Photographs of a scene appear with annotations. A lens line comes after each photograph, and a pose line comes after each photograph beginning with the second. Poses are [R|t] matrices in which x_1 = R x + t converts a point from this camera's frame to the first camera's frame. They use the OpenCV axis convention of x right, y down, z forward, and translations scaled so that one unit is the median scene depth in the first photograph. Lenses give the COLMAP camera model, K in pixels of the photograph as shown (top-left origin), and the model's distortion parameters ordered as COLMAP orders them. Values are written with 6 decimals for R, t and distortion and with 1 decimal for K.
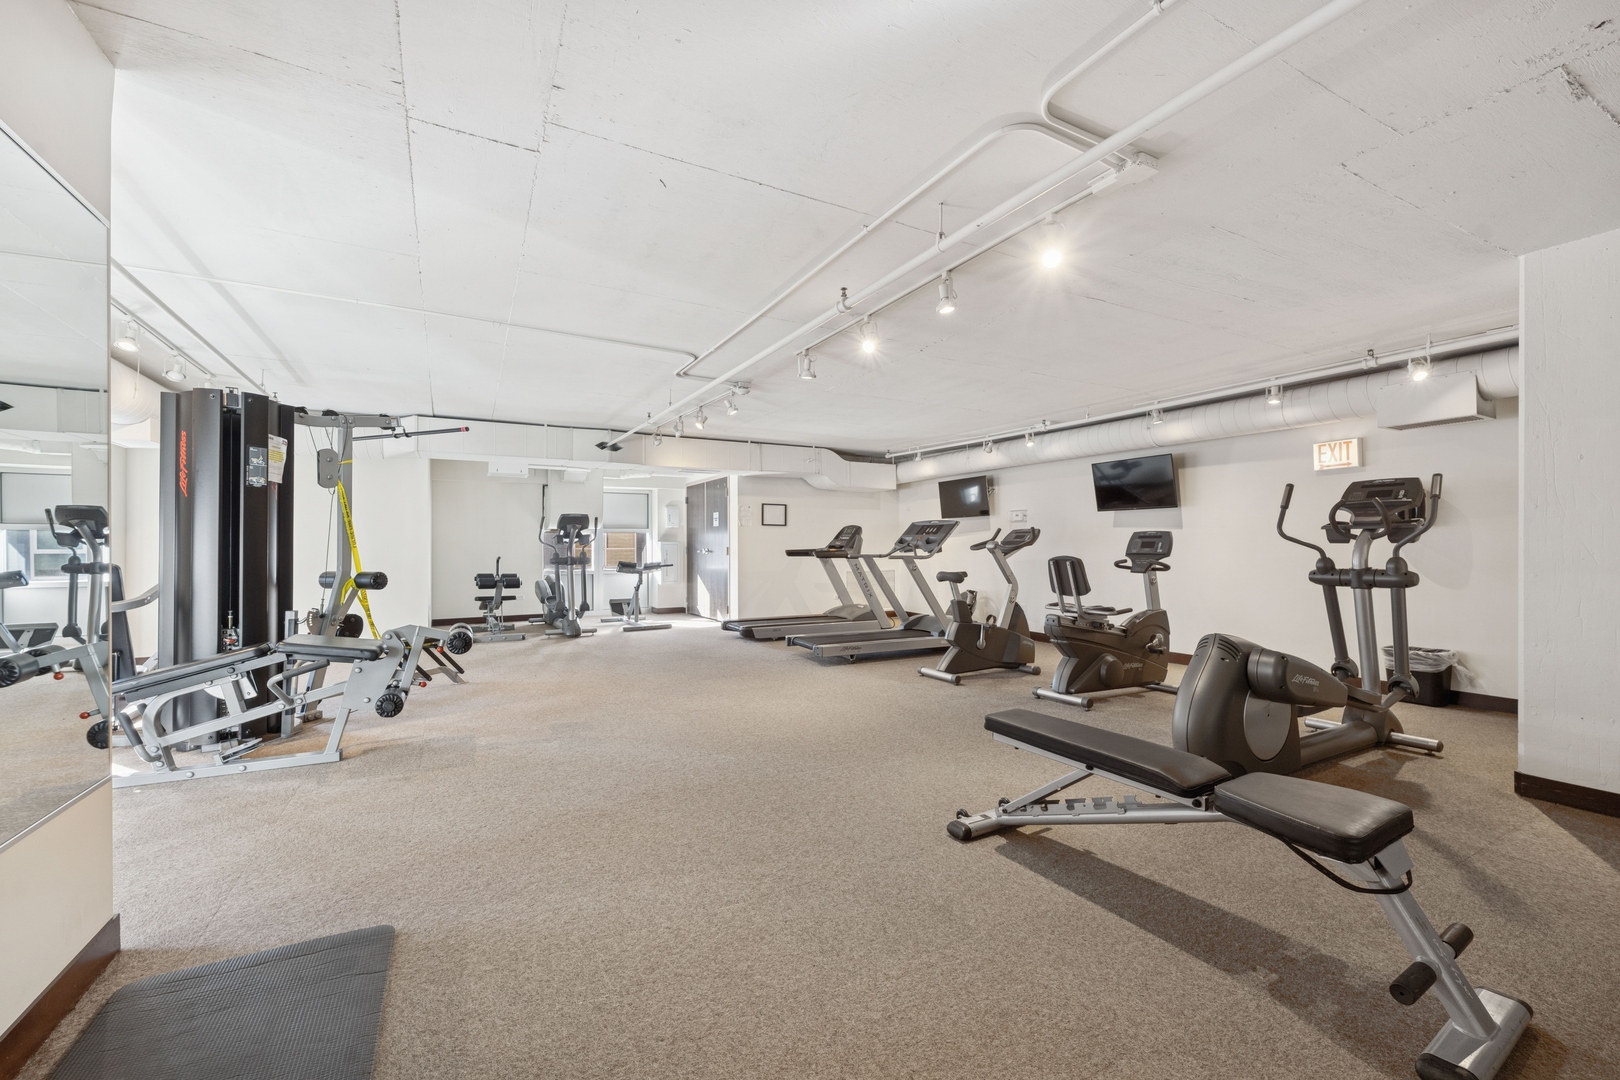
lens RADIAL K [[657.4, 0, 810.0], [0, 657.4, 540.0], [0, 0, 1]] dist [0.001425, 0.000178]
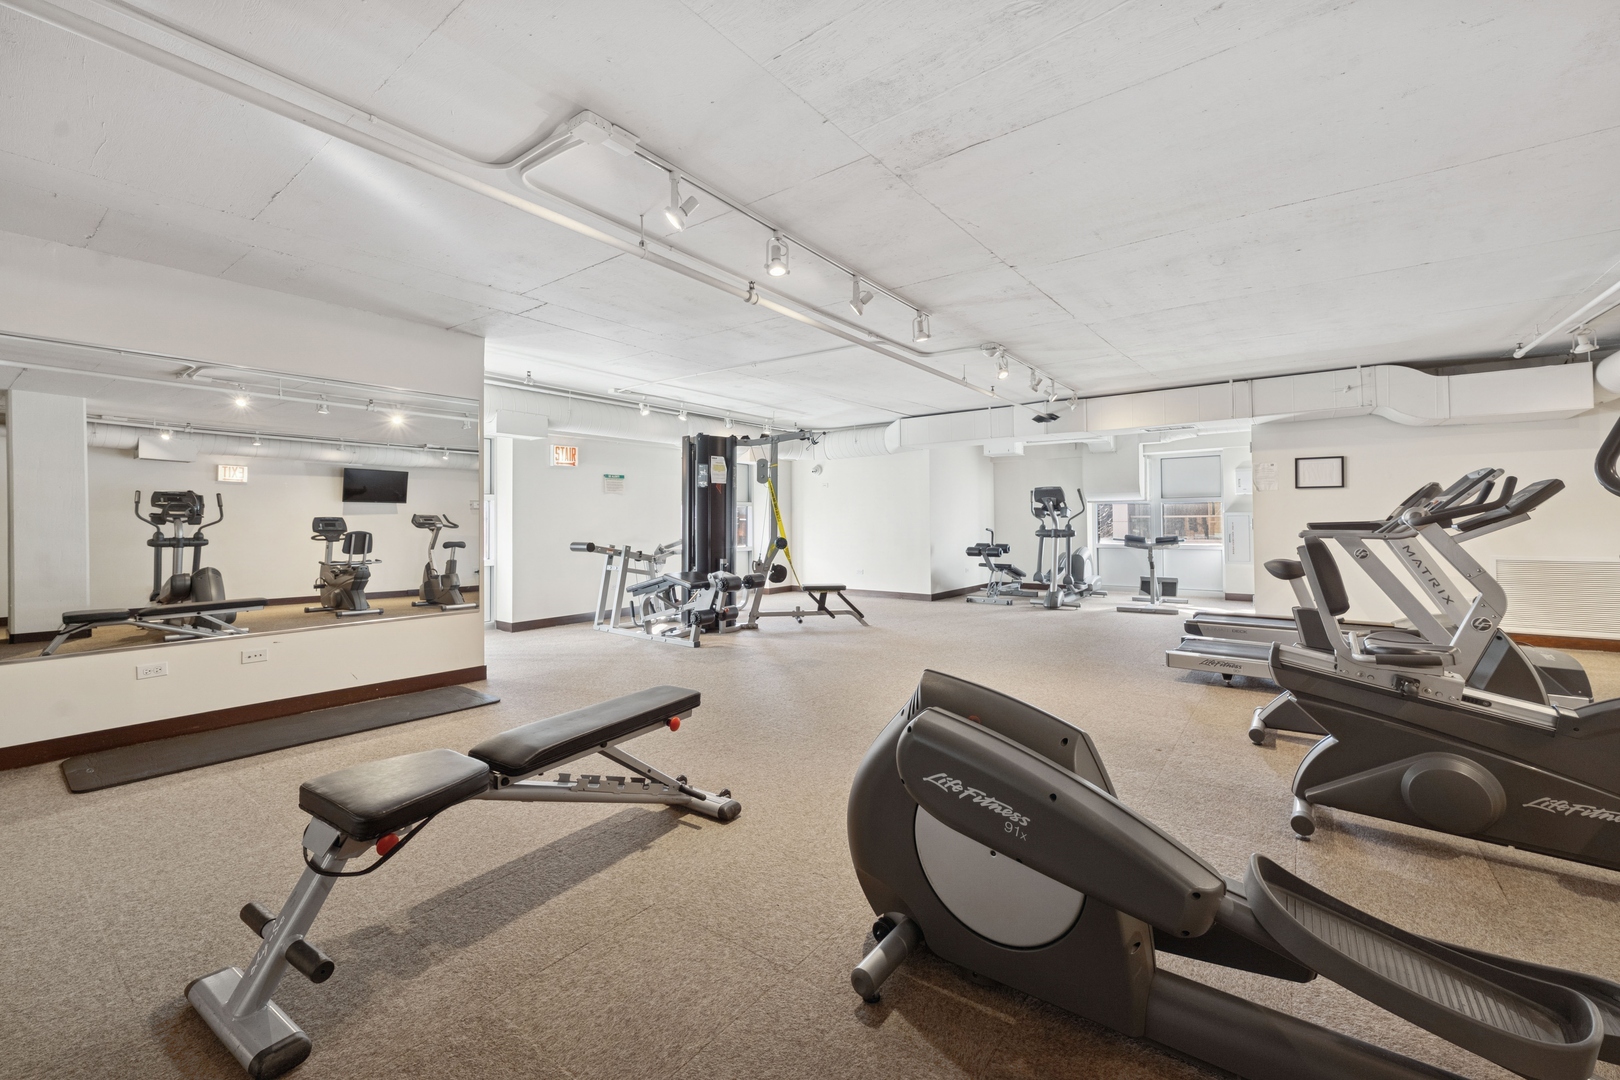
lens RADIAL K [[646.7, 0, 803.4], [0, 646.7, 531.0], [0, 0, 1]] dist [-0.002578, 0.000001]
pose [[0.416500, 0.012413, -0.909051, 0.718988], [0.014417, 0.999691, 0.020256, 0.003745], [0.909021, -0.021542, 0.416193, 0.442137]]
